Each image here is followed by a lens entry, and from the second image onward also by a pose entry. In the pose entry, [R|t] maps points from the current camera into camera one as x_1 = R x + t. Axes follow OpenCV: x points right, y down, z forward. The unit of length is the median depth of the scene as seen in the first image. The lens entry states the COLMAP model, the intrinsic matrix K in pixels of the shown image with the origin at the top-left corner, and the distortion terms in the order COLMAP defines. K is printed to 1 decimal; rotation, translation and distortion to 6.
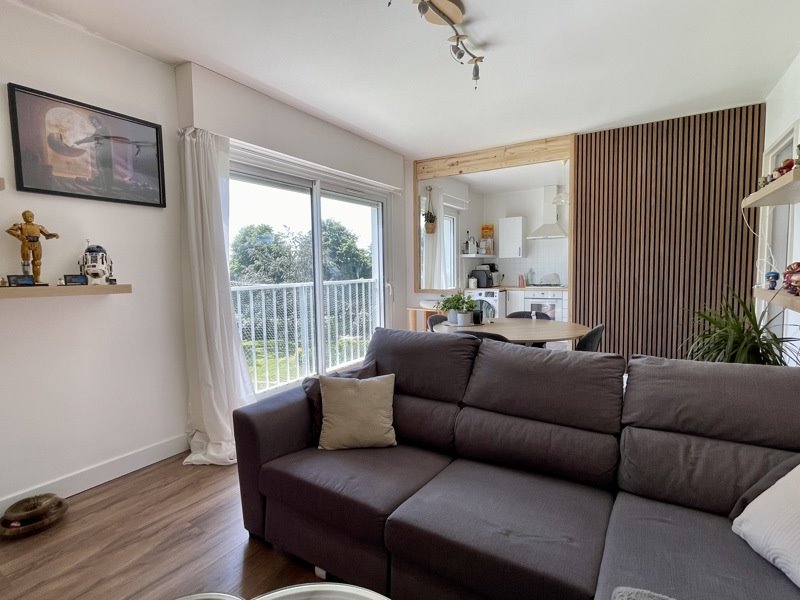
lens RADIAL K [[400.0, 0, 399.1], [0, 400.0, 296.9], [0, 0, 1]] dist [-0.002895, -0.000577]
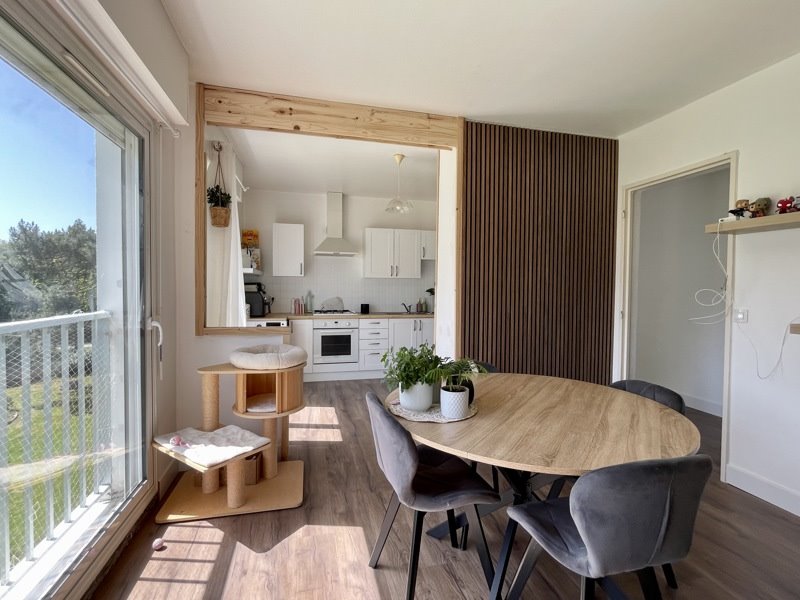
lens RADIAL K [[382.8, 0, 395.6], [0, 382.8, 297.7], [0, 0, 1]] dist [0.004103, 0.000189]
pose [[0.698438, 0.003893, 0.715660, -0.105558], [0.030776, 0.998897, -0.035468, -0.026136], [-0.715009, 0.046798, 0.697547, 0.362874]]
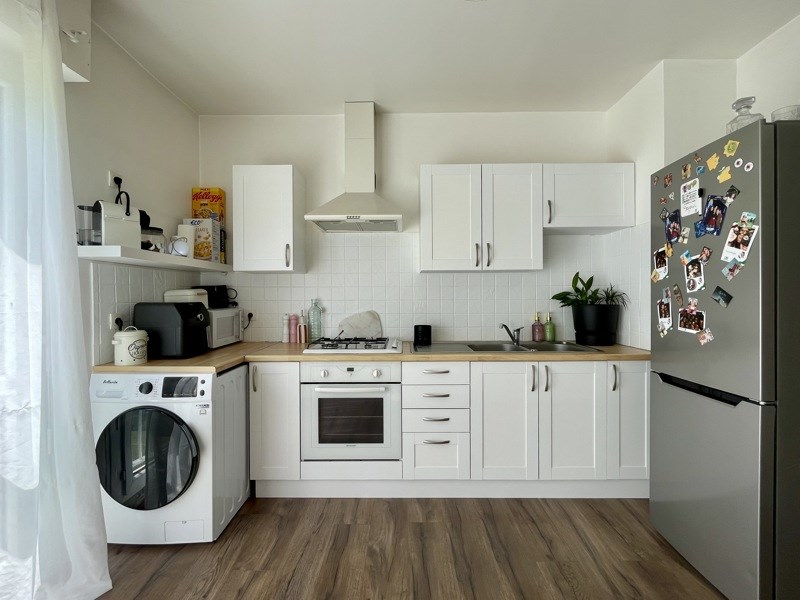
lens RADIAL K [[358.1, 0, 399.9], [0, 358.1, 299.0], [0, 0, 1]] dist [0.000914, 0.000053]
pose [[0.852064, 0.010677, 0.523328, 0.220918], [0.026674, 0.997607, -0.063783, -0.048276], [-0.522757, 0.068306, 0.849741, 0.676215]]
